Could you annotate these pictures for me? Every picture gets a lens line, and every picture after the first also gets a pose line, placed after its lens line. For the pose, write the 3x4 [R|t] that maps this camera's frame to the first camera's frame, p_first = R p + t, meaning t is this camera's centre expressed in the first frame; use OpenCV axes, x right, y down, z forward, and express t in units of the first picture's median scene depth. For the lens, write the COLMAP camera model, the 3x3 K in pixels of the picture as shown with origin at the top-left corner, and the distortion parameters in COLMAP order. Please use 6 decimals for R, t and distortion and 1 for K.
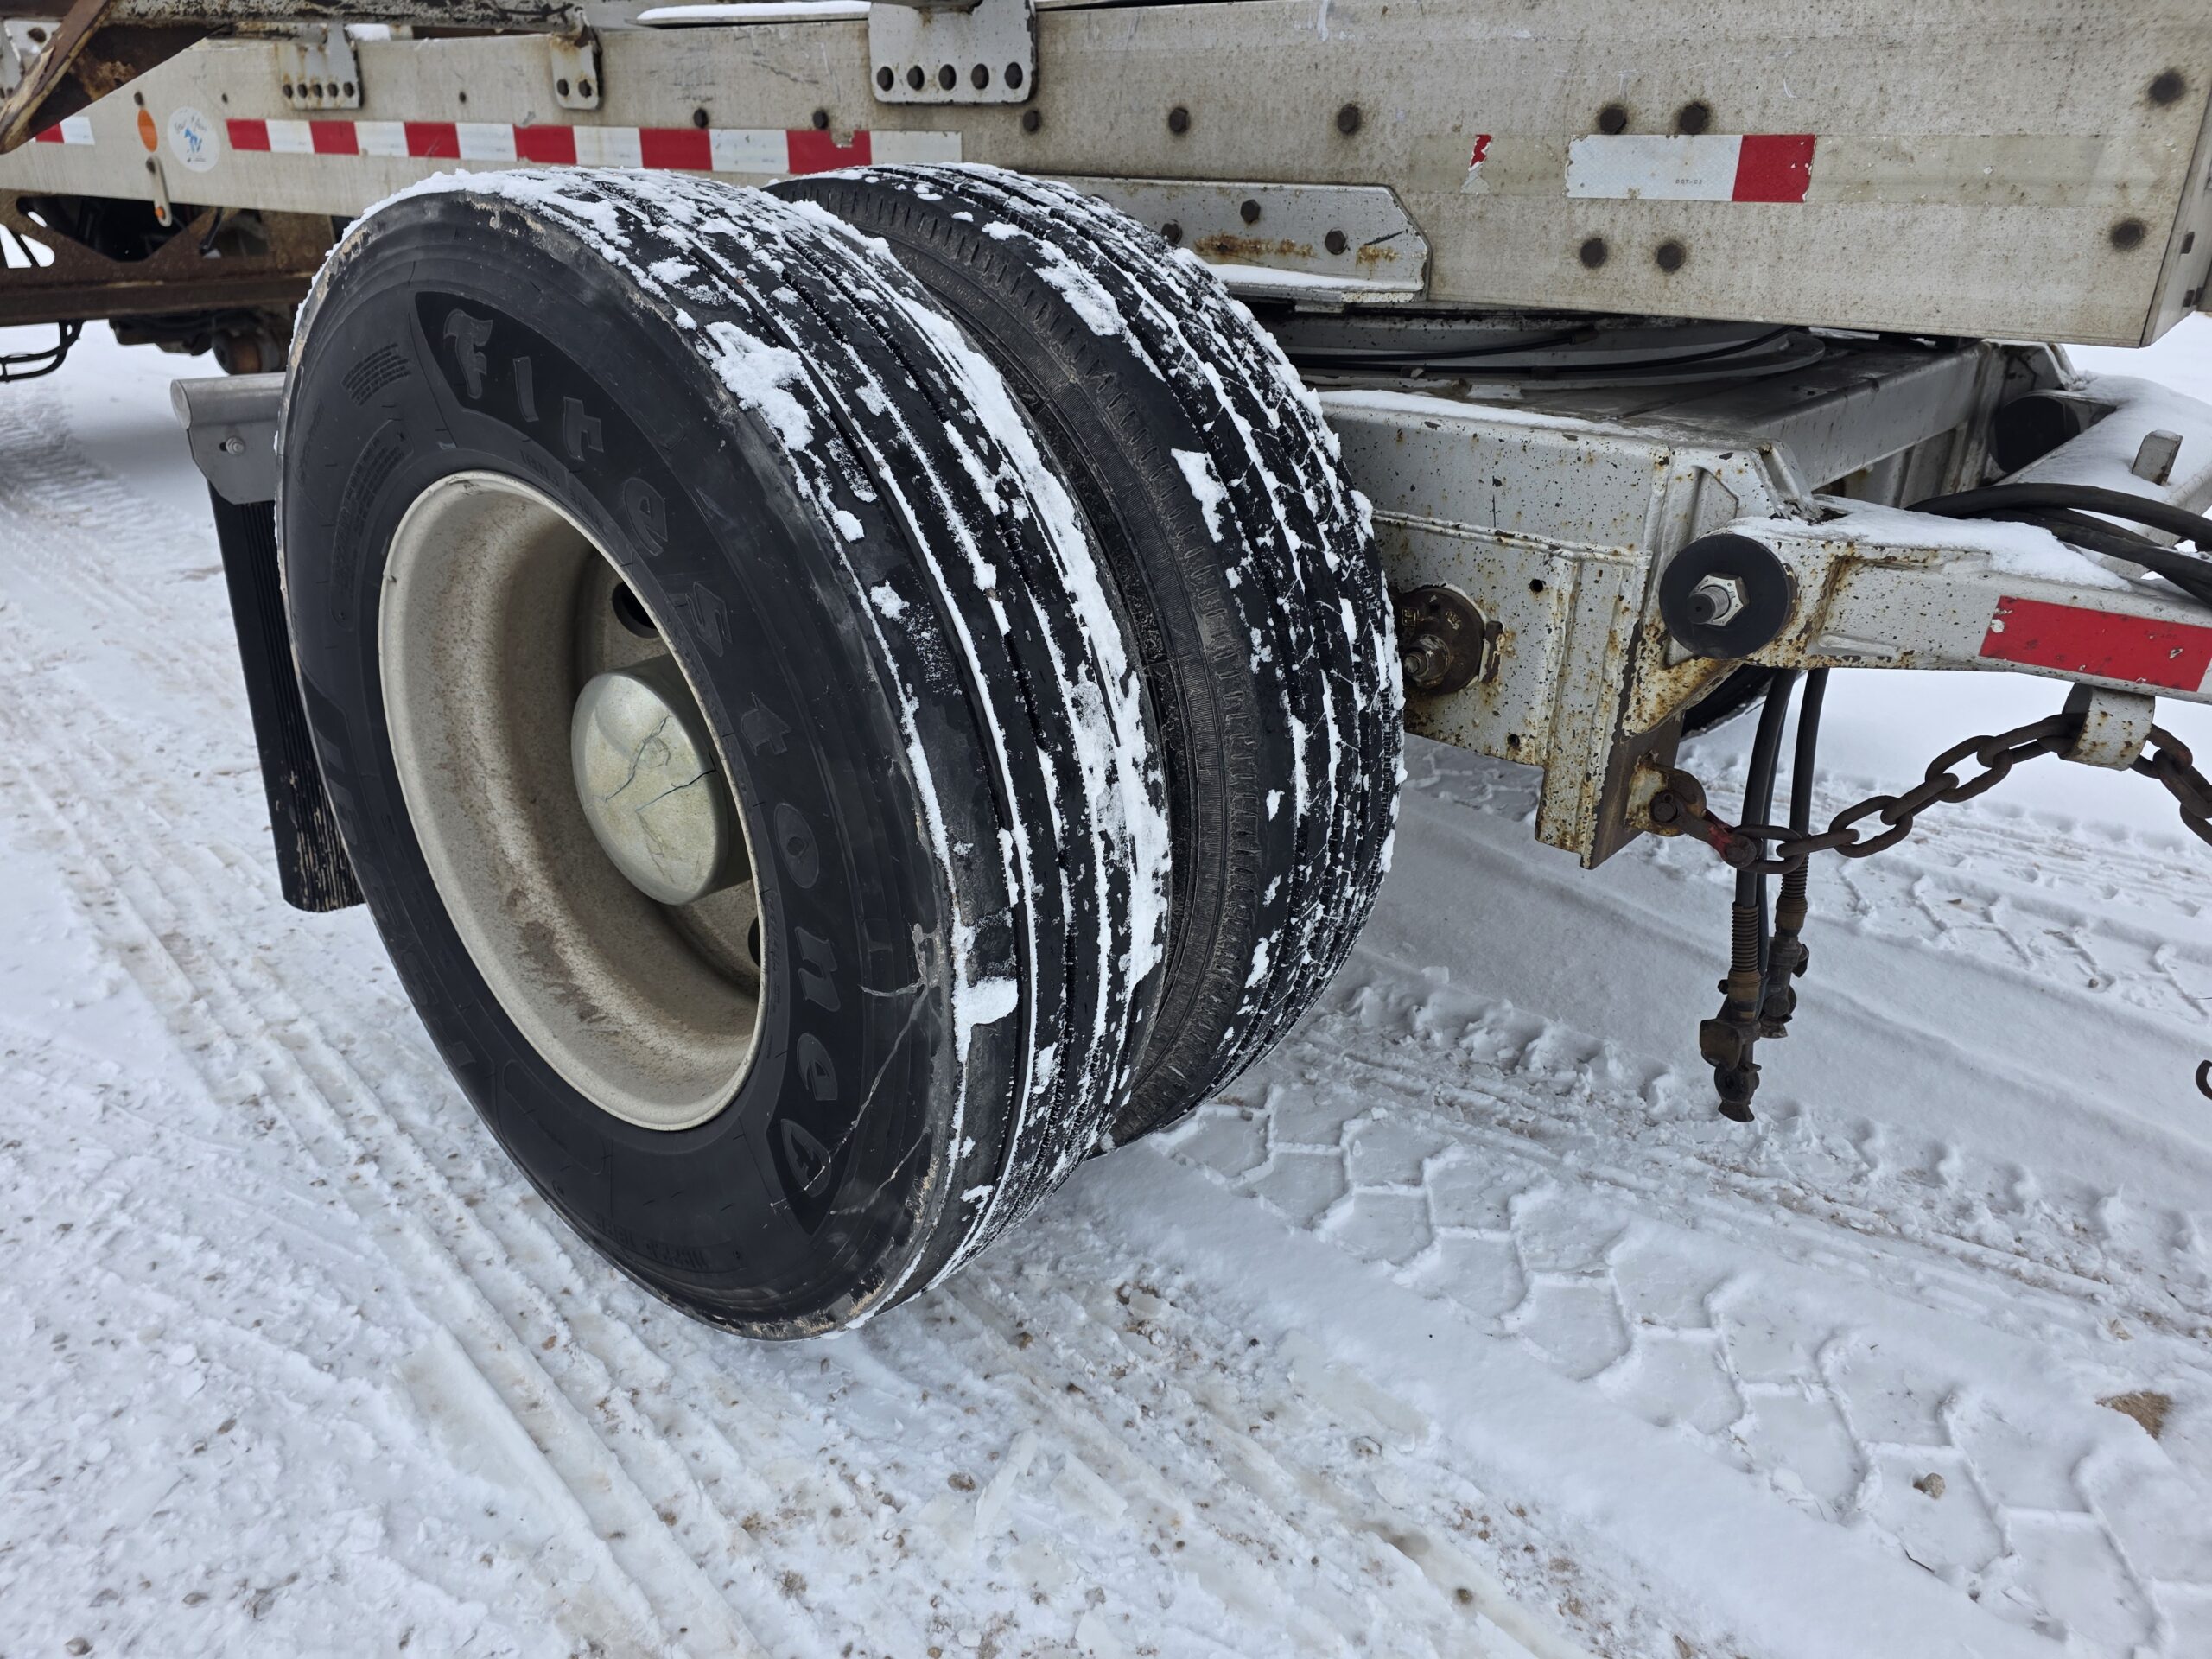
lens RADIAL K [[1491.7, 0, 1108.2], [0, 1491.7, 831.6], [0, 0, 1]] dist [0.066977, -0.052256]
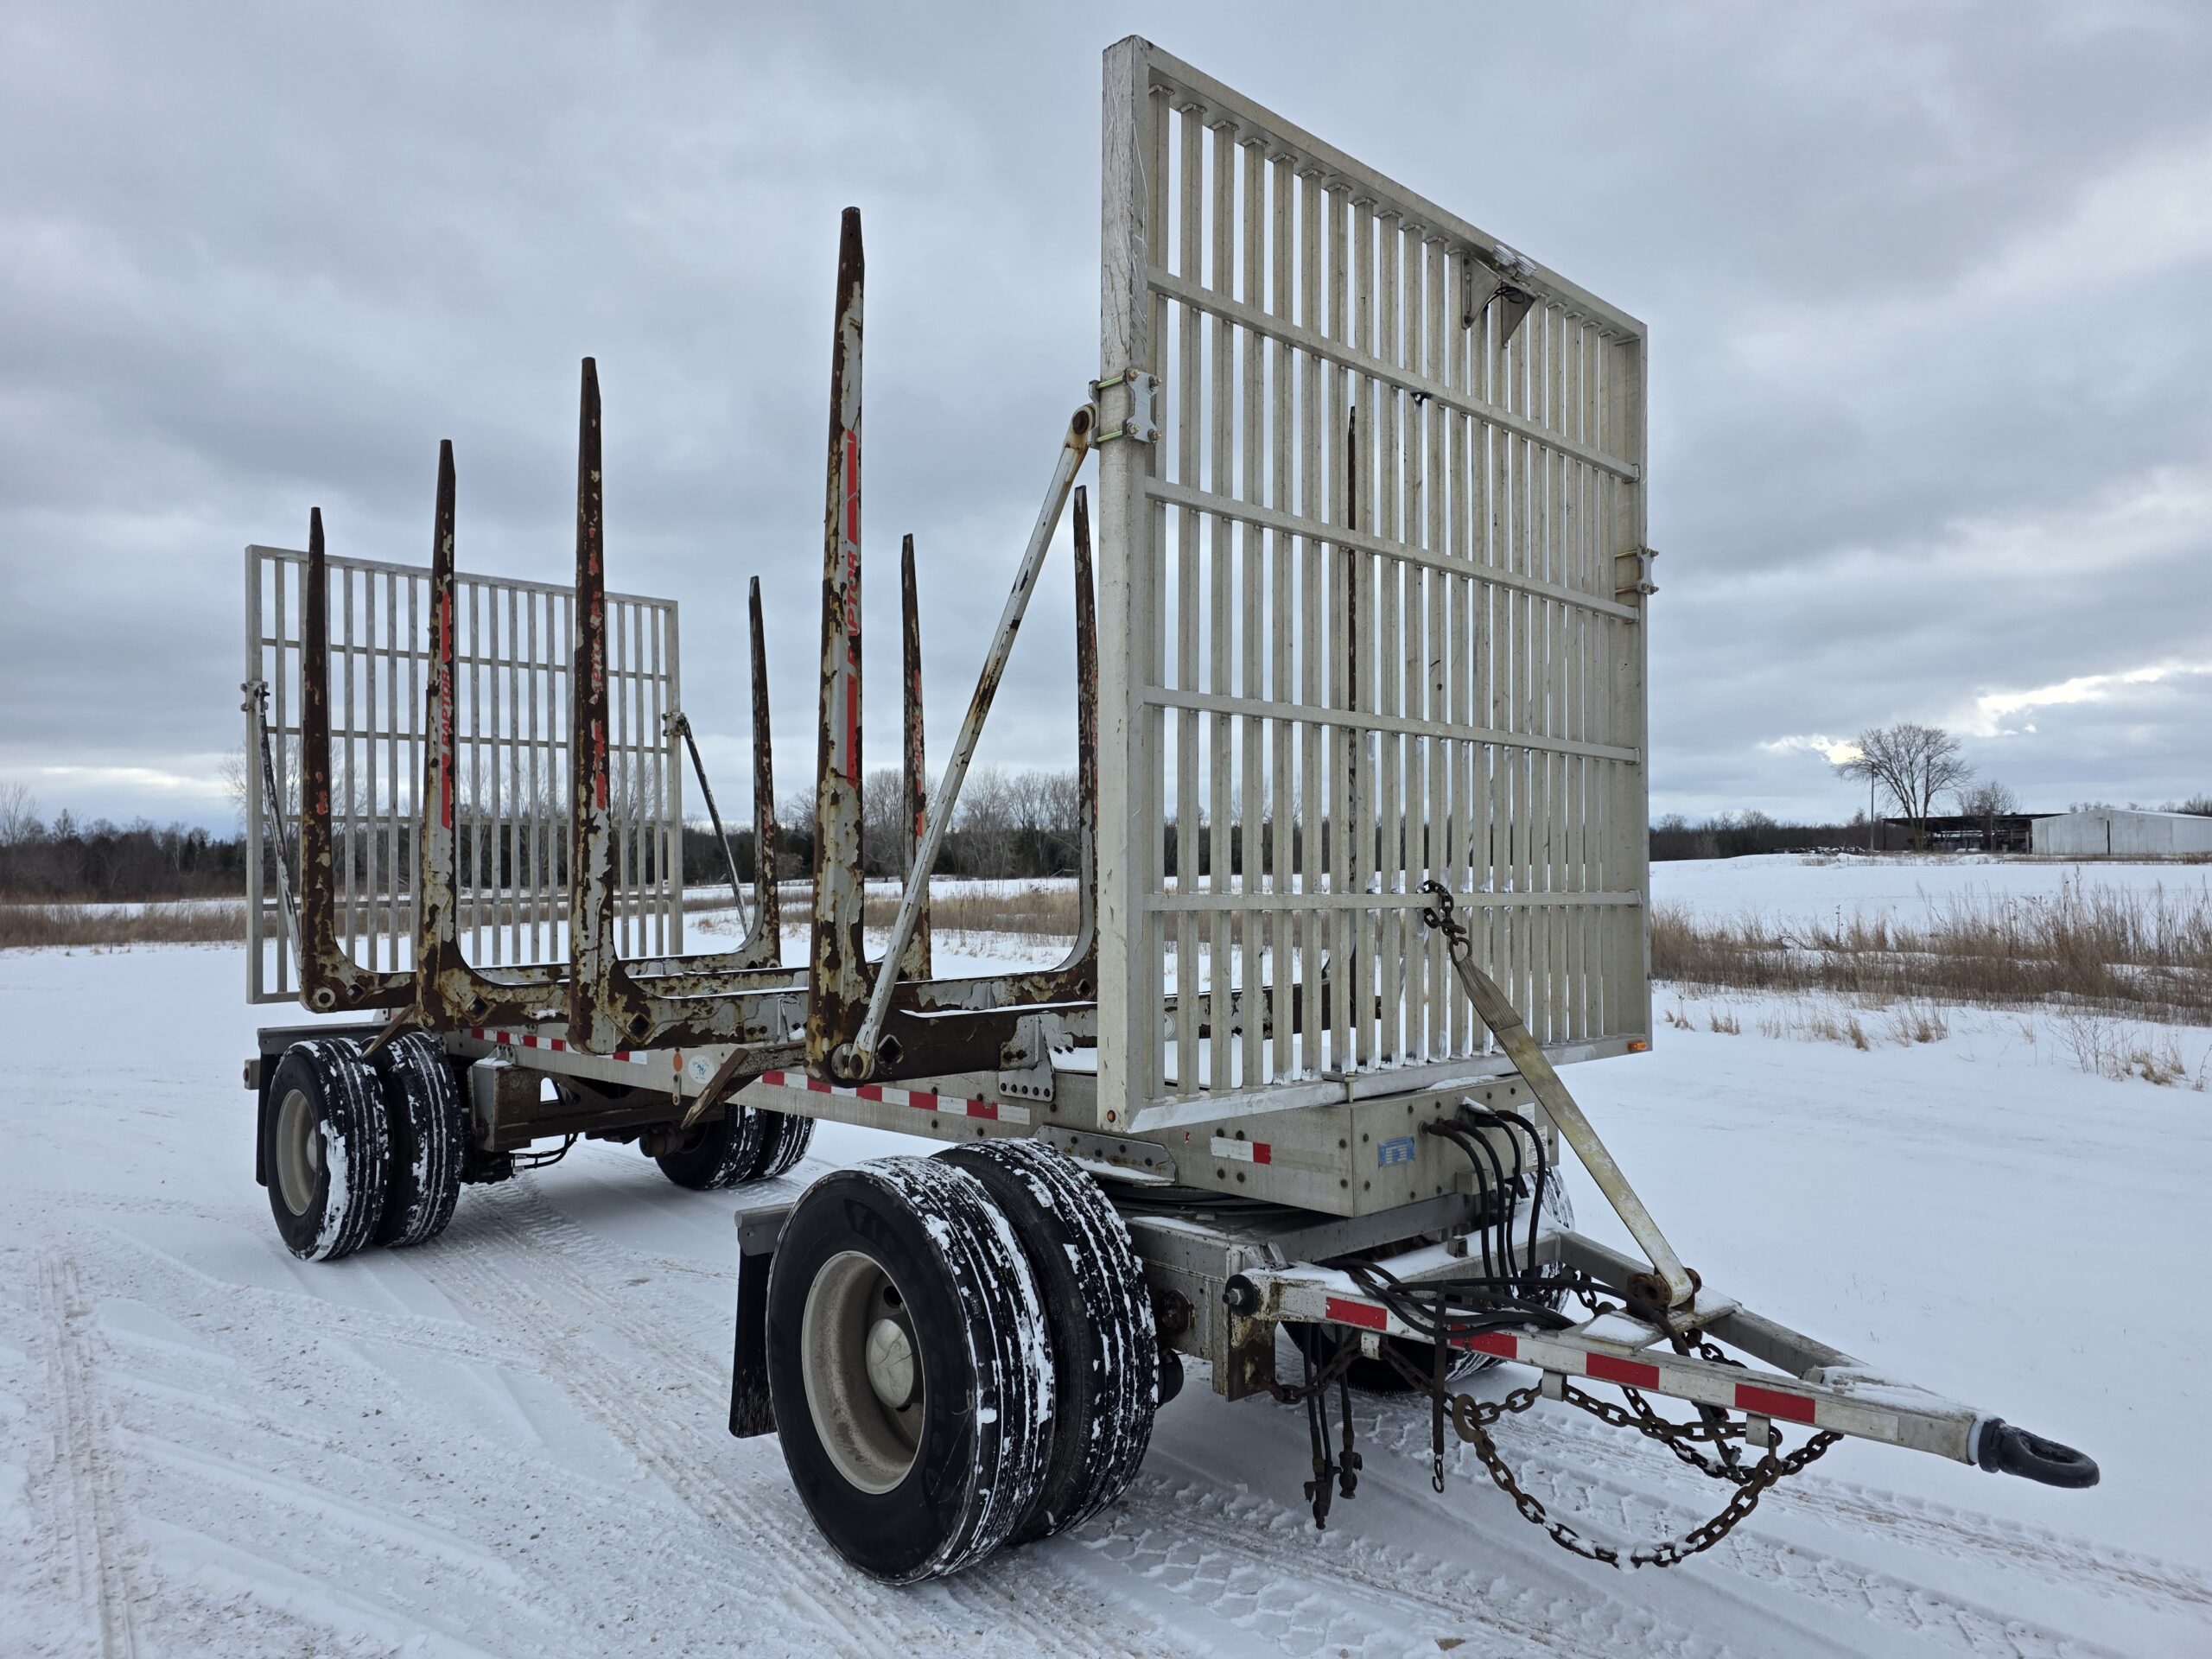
lens RADIAL K [[1491.7, 0, 1096.5], [0, 1491.7, 817.6], [0, 0, 1]] dist [0.066977, -0.052256]
pose [[0.989664, -0.032527, -0.139670, 0.537991], [-0.034445, 0.891511, -0.451688, 0.344201], [0.139210, 0.451831, 0.881175, -2.029789]]
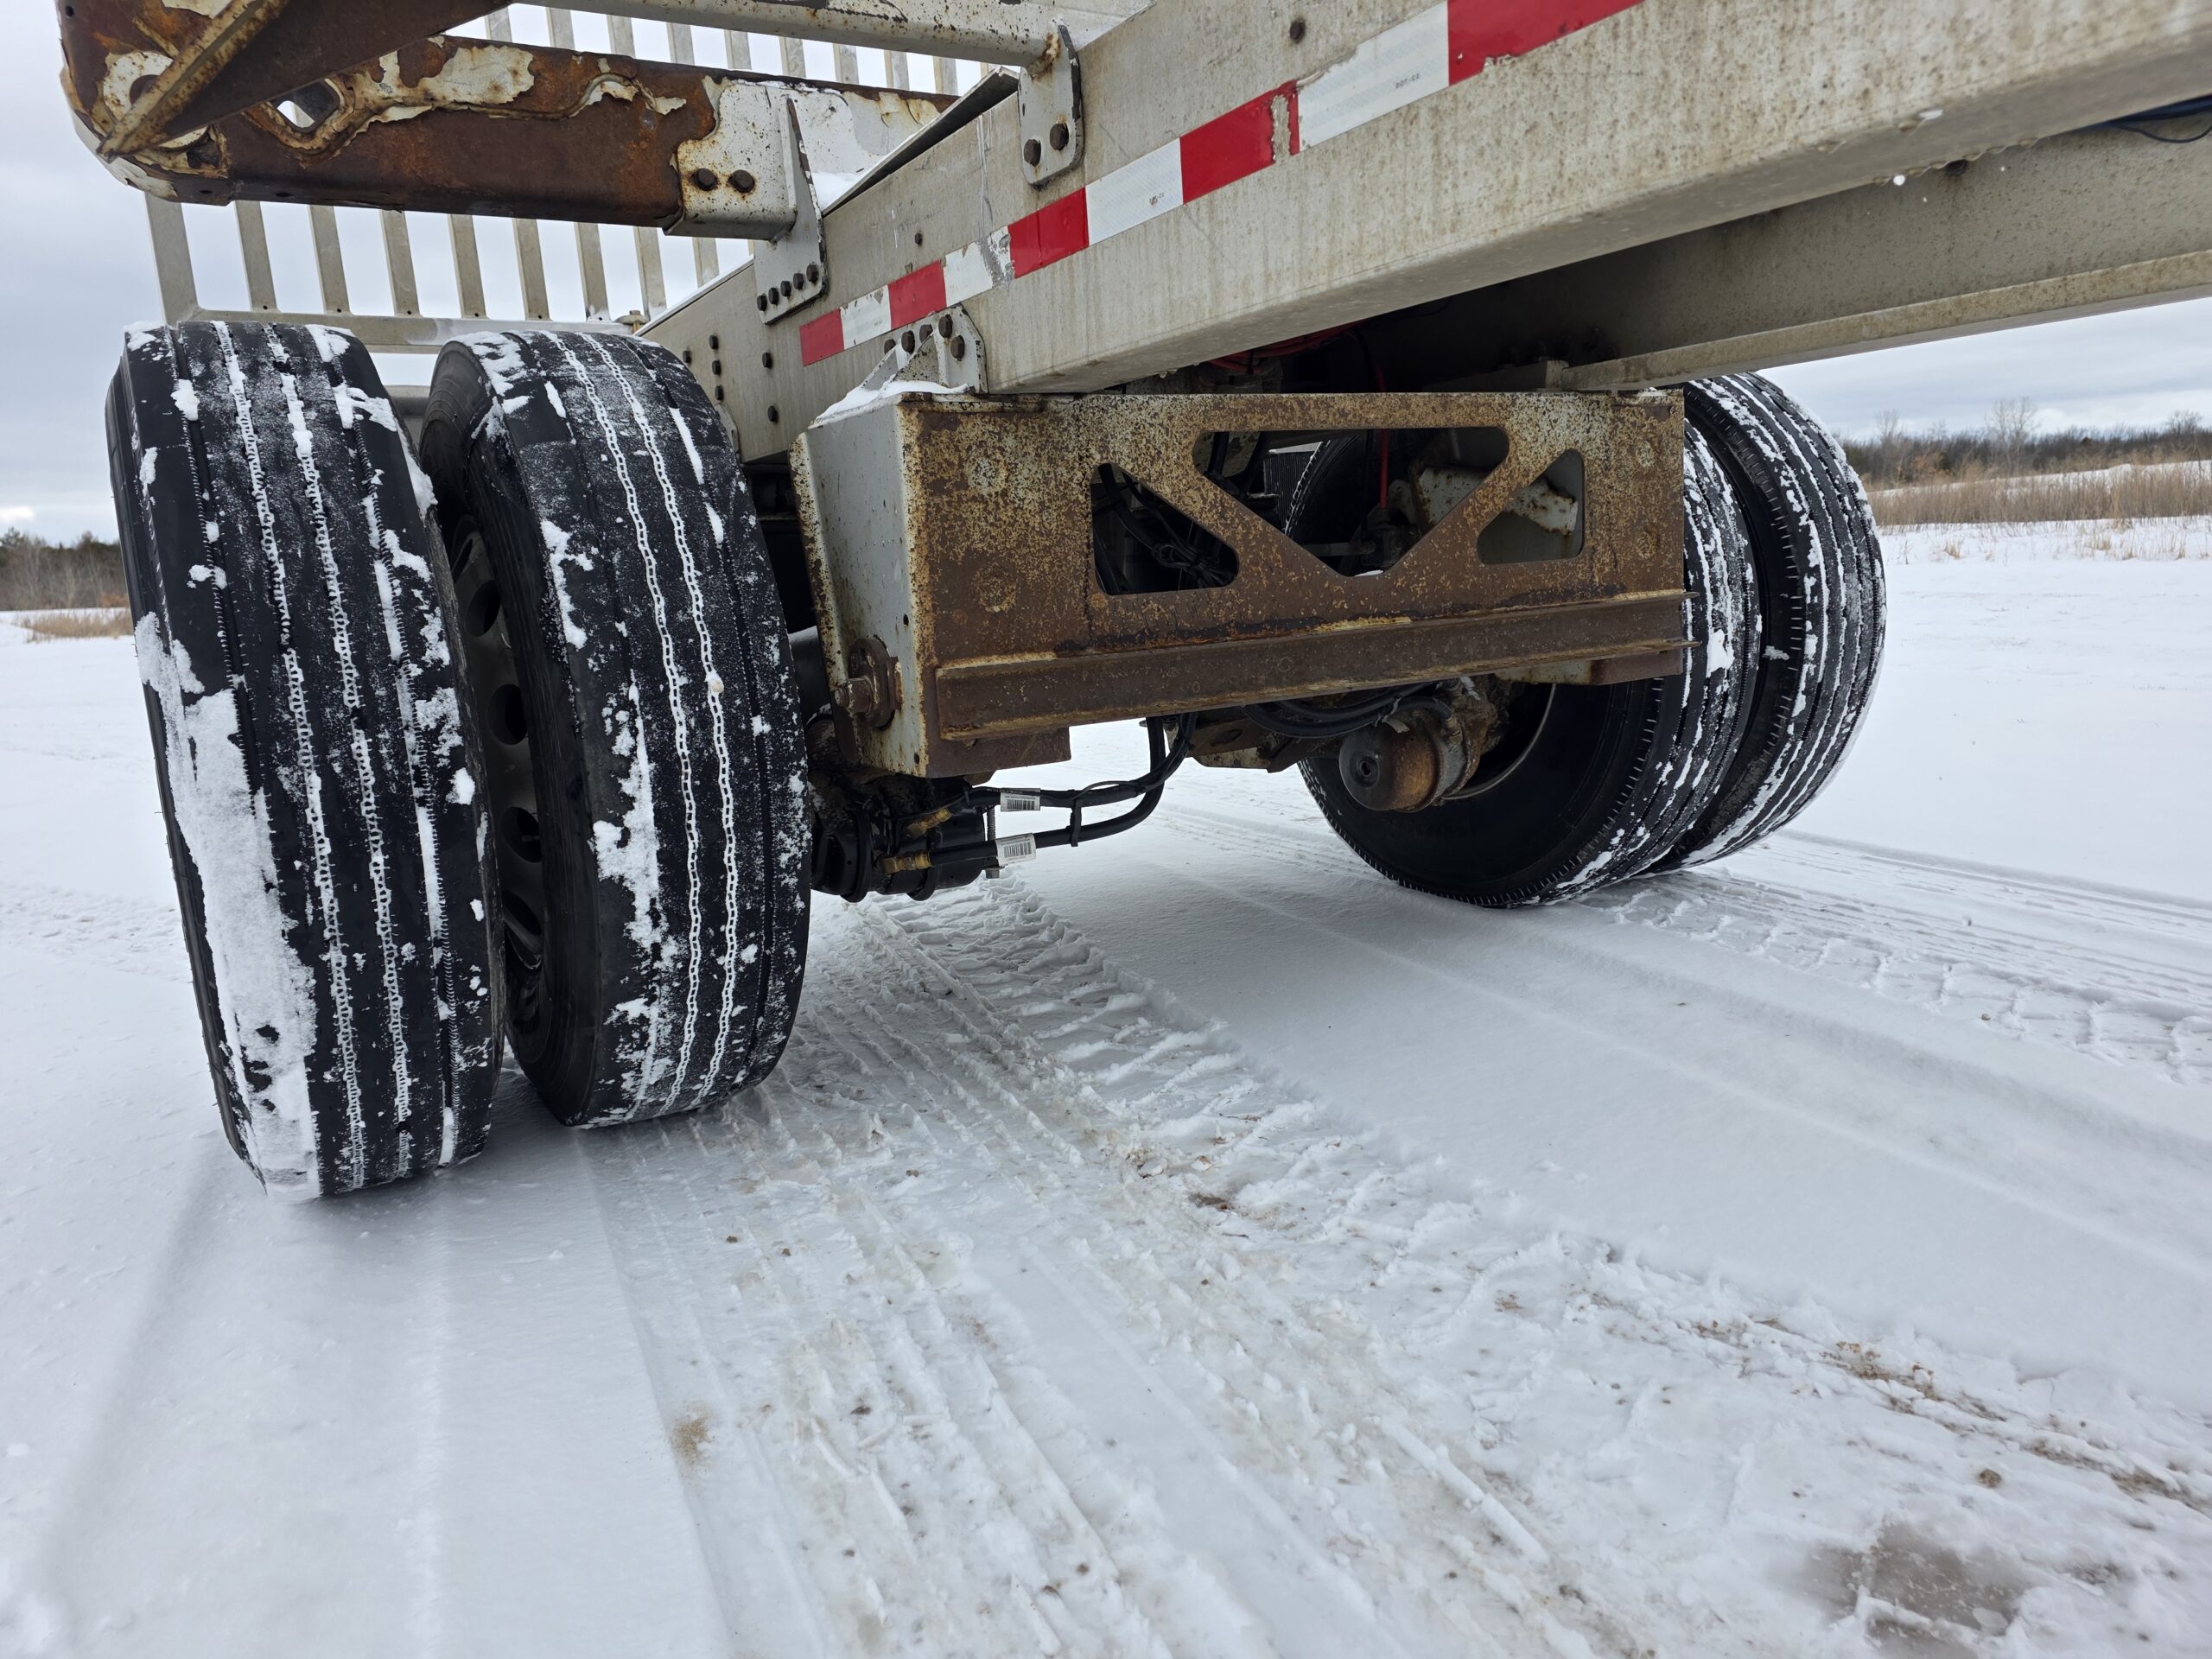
lens RADIAL K [[1491.7, 0, 1104.4], [0, 1491.7, 819.5], [0, 0, 1]] dist [0.066977, -0.052256]
pose [[0.931378, -0.005017, -0.364019, -1.875401], [-0.085062, 0.969229, -0.230997, -0.678396], [0.353977, 0.246109, 0.902292, 2.036455]]
